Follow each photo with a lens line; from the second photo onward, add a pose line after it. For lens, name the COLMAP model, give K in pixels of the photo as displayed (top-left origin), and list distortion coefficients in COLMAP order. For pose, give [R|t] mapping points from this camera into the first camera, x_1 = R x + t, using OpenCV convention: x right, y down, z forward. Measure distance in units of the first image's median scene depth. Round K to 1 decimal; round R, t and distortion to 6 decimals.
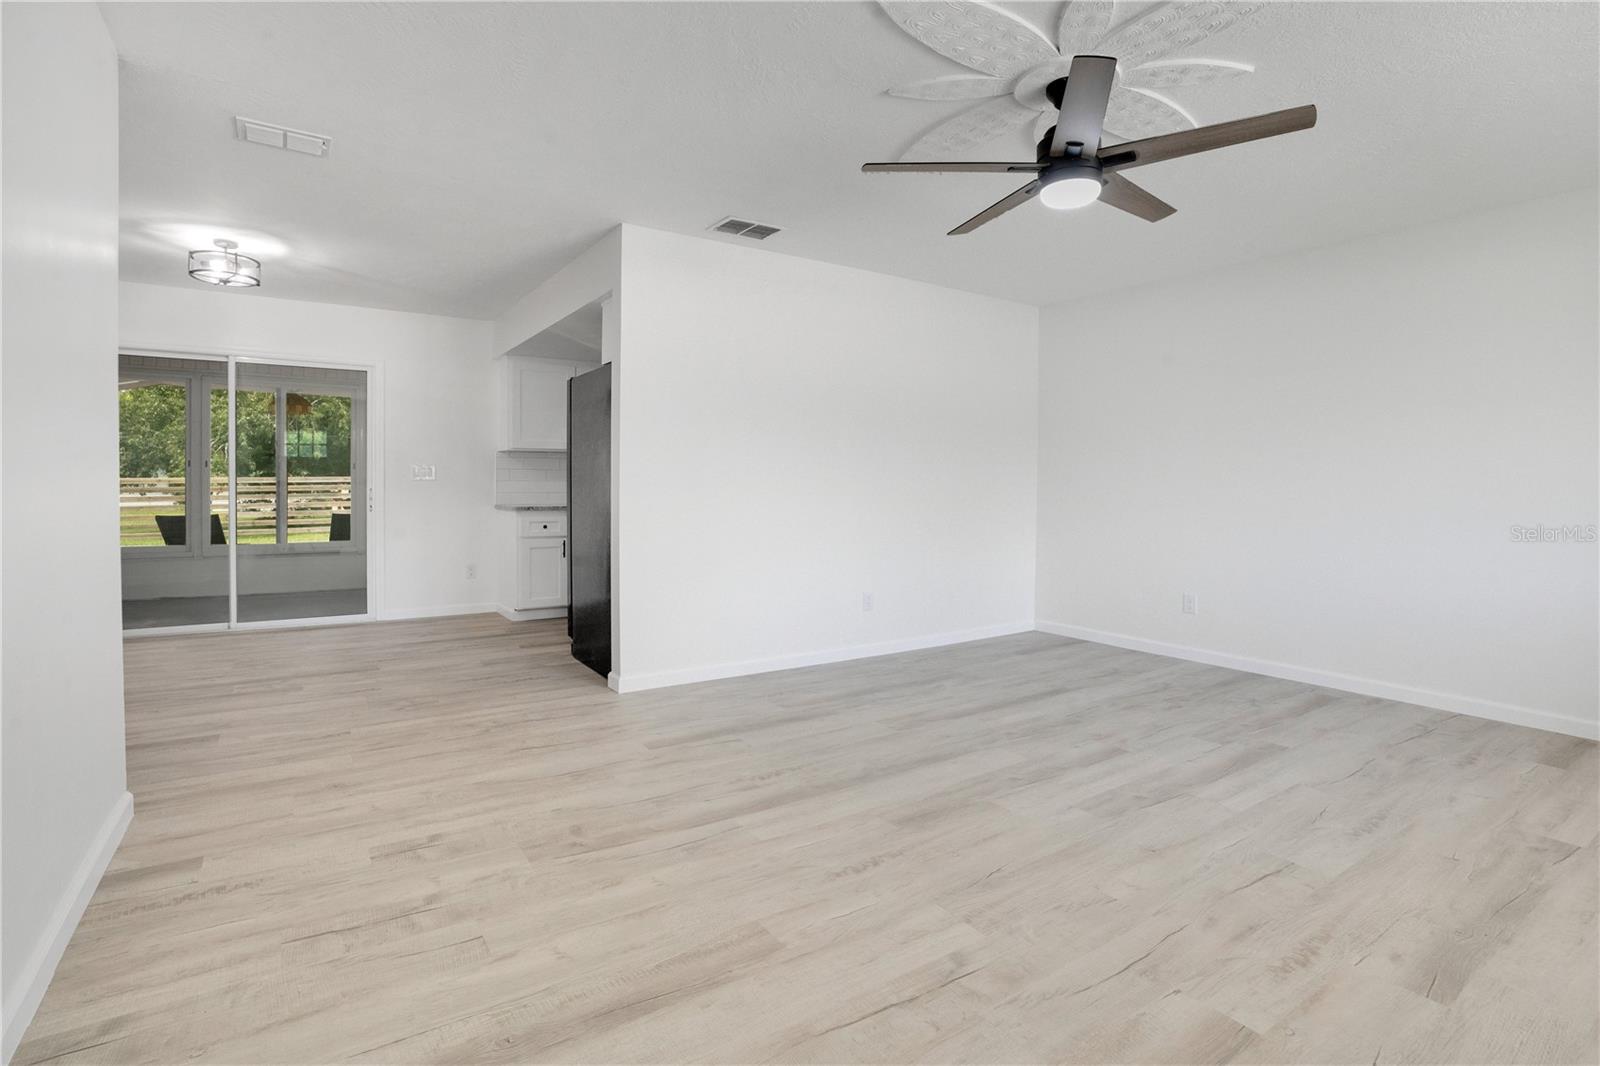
lens RADIAL K [[779.8, 0, 798.3], [0, 779.8, 491.0], [0, 0, 1]] dist [-0.062794, 0.022413]
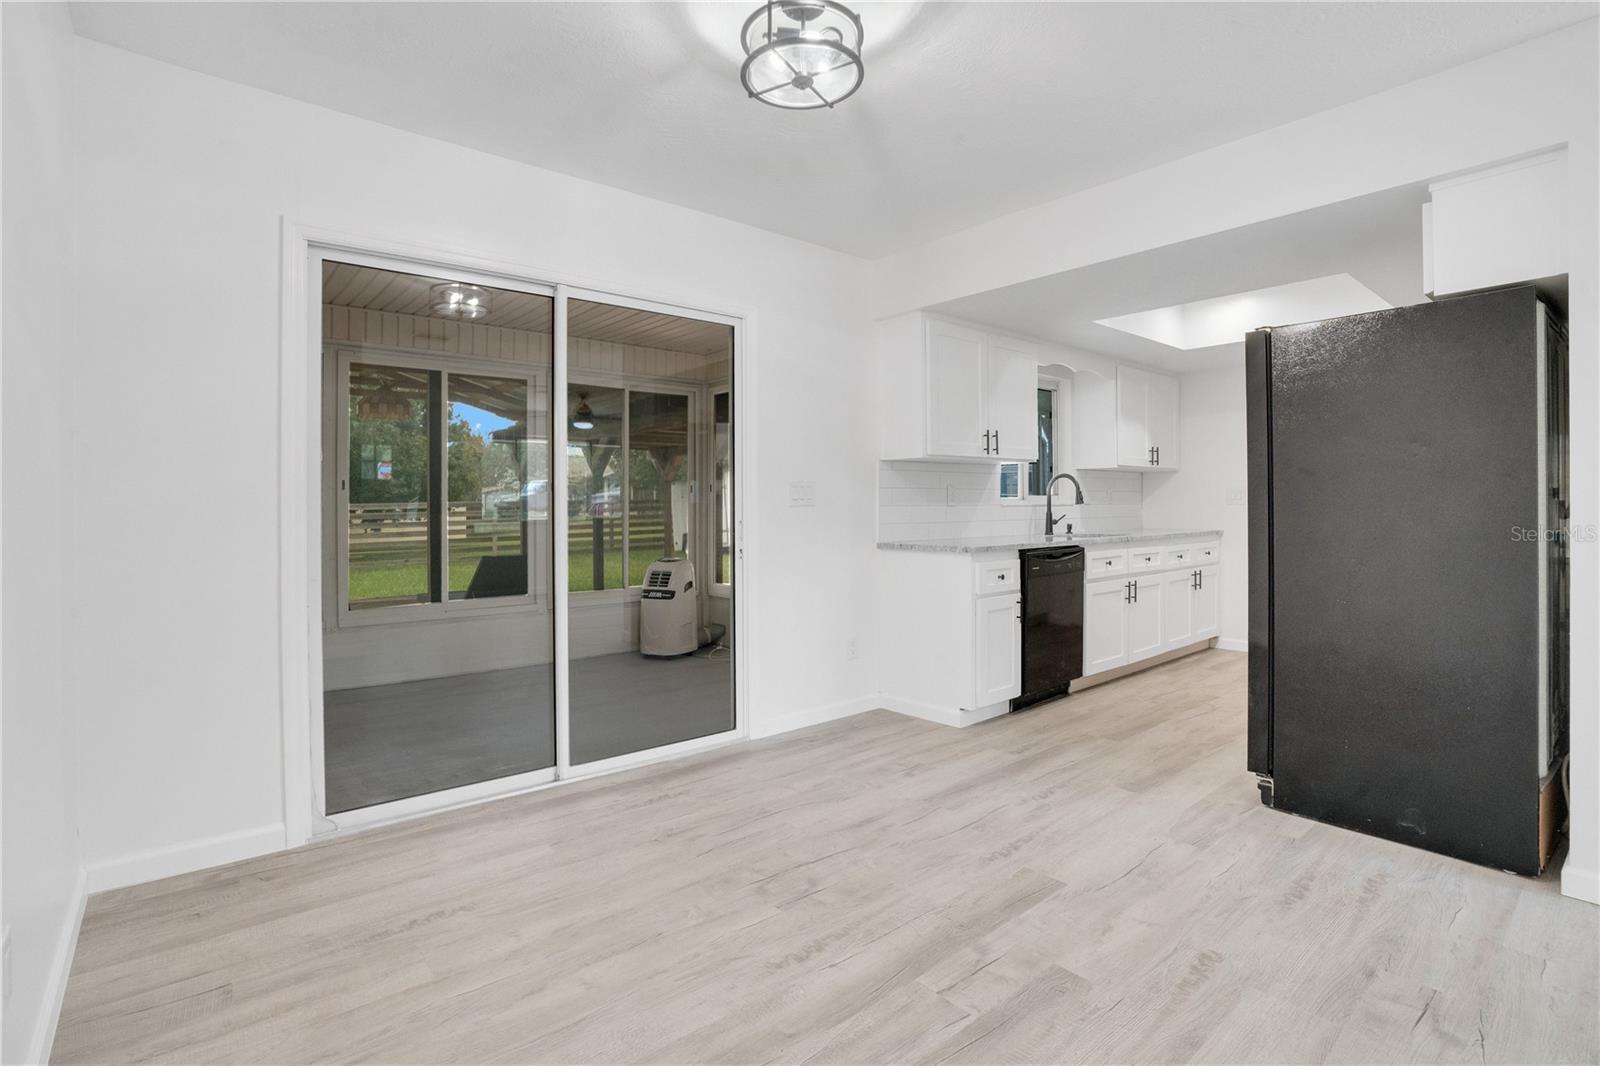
lens RADIAL K [[770.0, 0, 775.6], [0, 770.0, 500.6], [0, 0, 1]] dist [-0.055049, 0.009565]
pose [[0.995912, -0.009932, 0.089779, -1.269250], [0.011053, 0.999867, -0.011997, -0.037887], [-0.089648, 0.012940, 0.995889, 0.837615]]
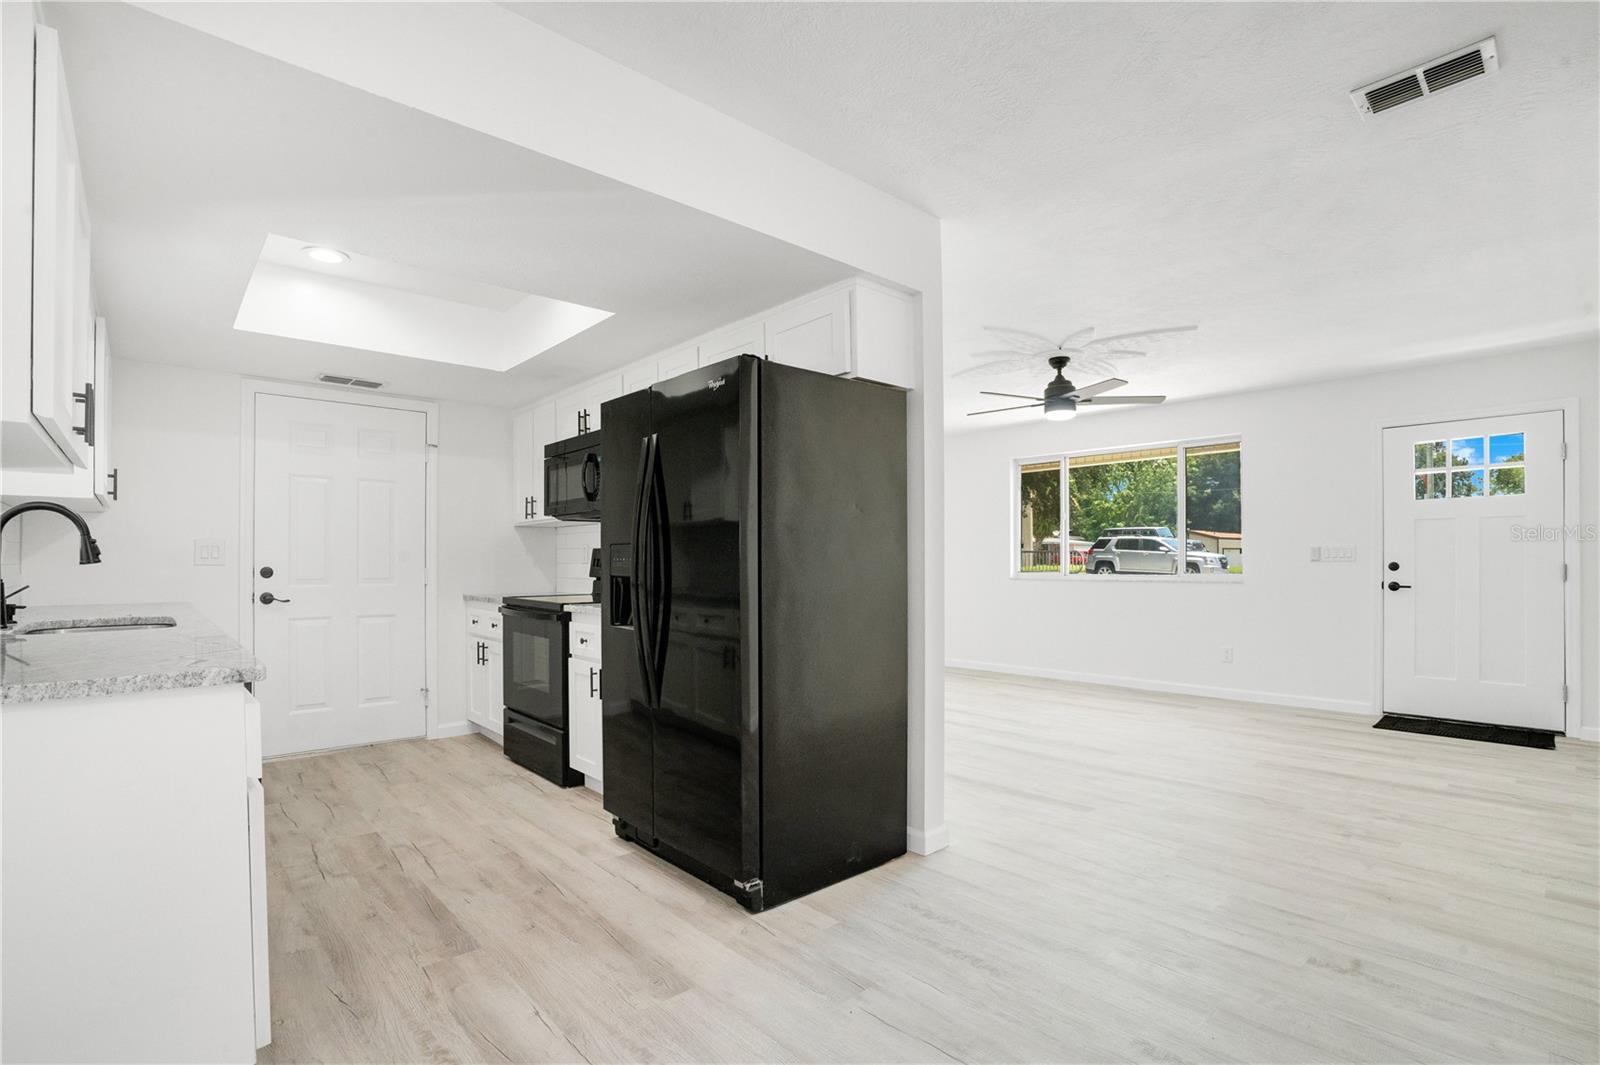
lens RADIAL K [[751.8, 0, 780.1], [0, 751.8, 562.2], [0, 0, 1]] dist [-0.078654, 0.027807]
pose [[-0.129746, -0.007374, 0.991520, -1.364253], [0.010771, 0.999903, 0.008846, -0.043541], [-0.991489, 0.011828, -0.129654, 1.826903]]
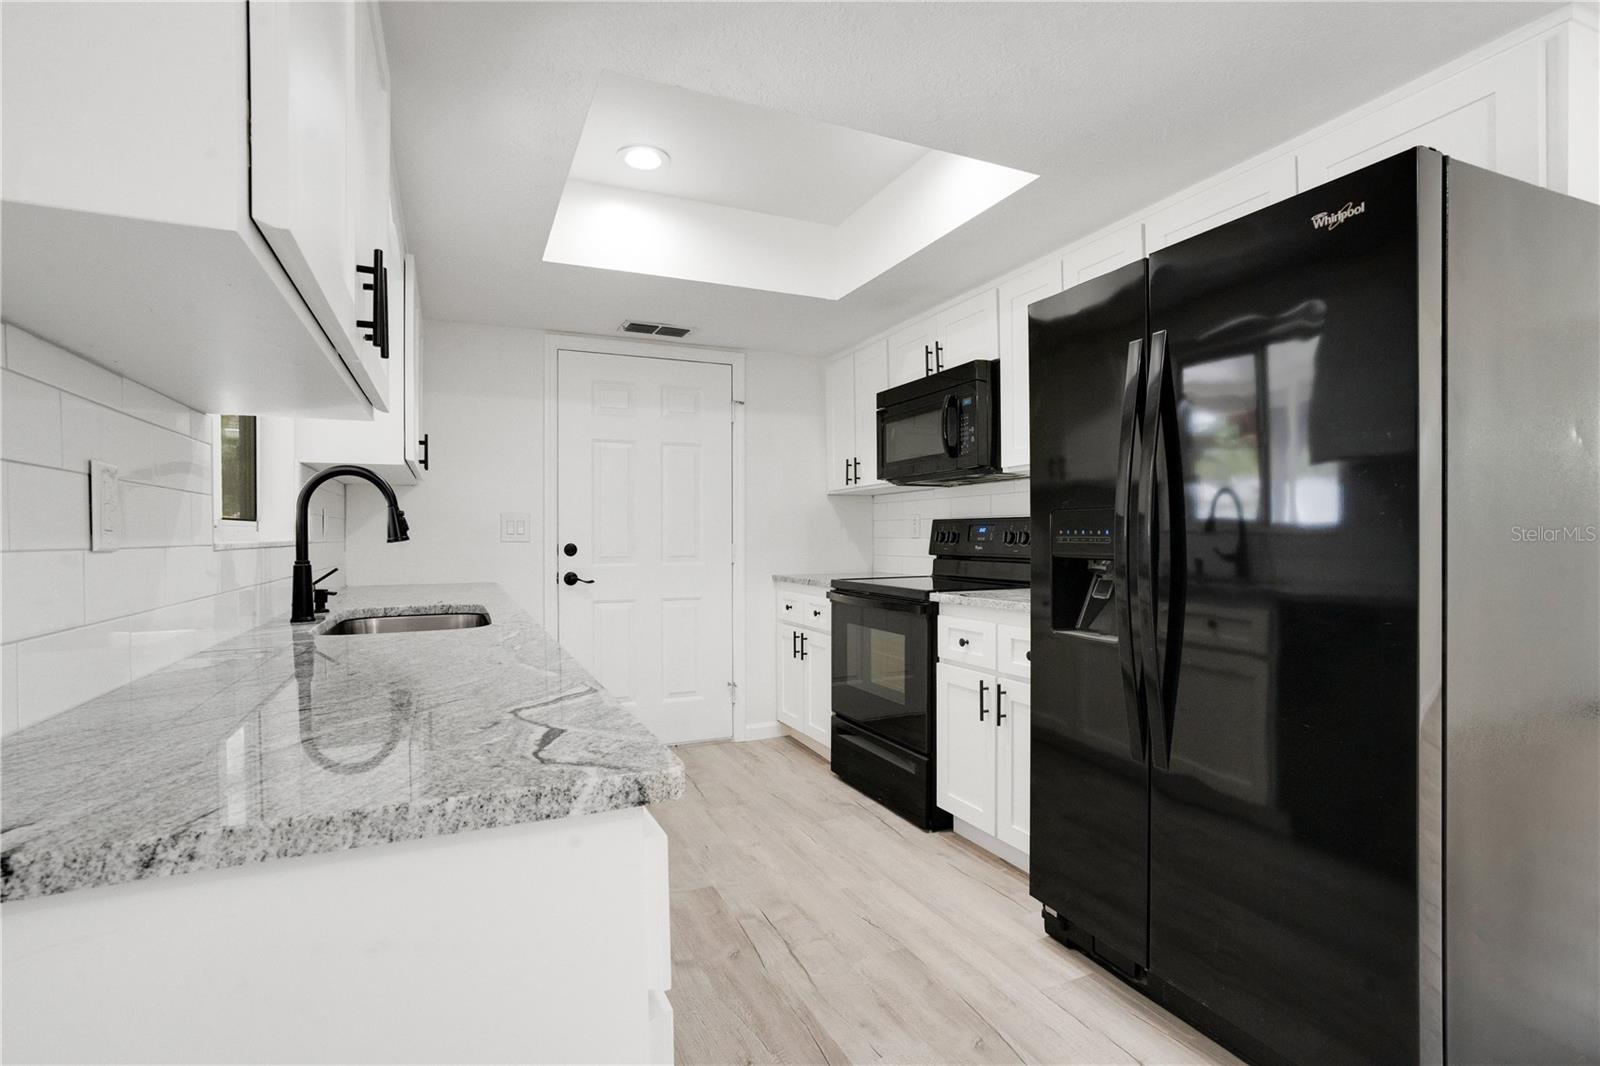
lens RADIAL K [[747.5, 0, 774.7], [0, 747.5, 537.9], [0, 0, 1]] dist [-0.072781, 0.048519]
pose [[0.182339, -0.010201, 0.983183, -1.040280], [0.017735, 0.999818, 0.007085, -0.045063], [-0.983076, 0.016145, 0.182487, 2.047842]]
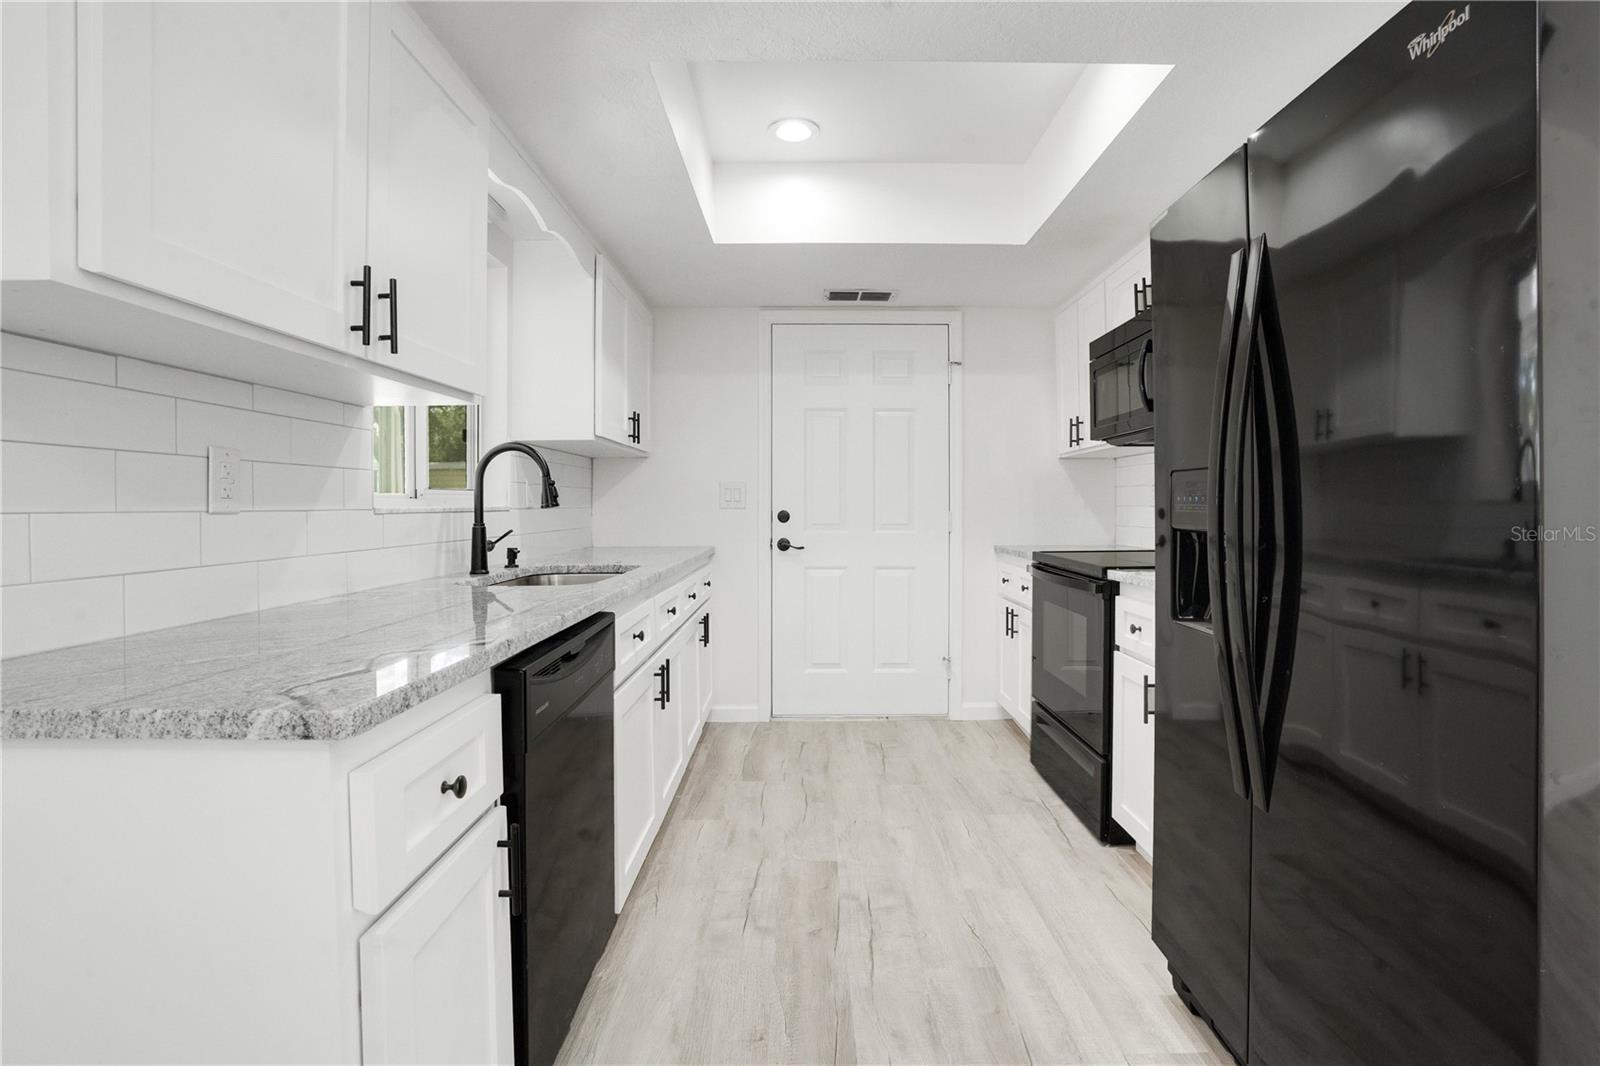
lens RADIAL K [[753.9, 0, 805.6], [0, 753.9, 505.5], [0, 0, 1]] dist [-0.075972, 0.028757]
pose [[0.560702, -0.008623, 0.827972, -0.934505], [0.016113, 0.999870, -0.000499, -0.040308], [-0.827861, 0.013621, 0.560769, 1.839580]]
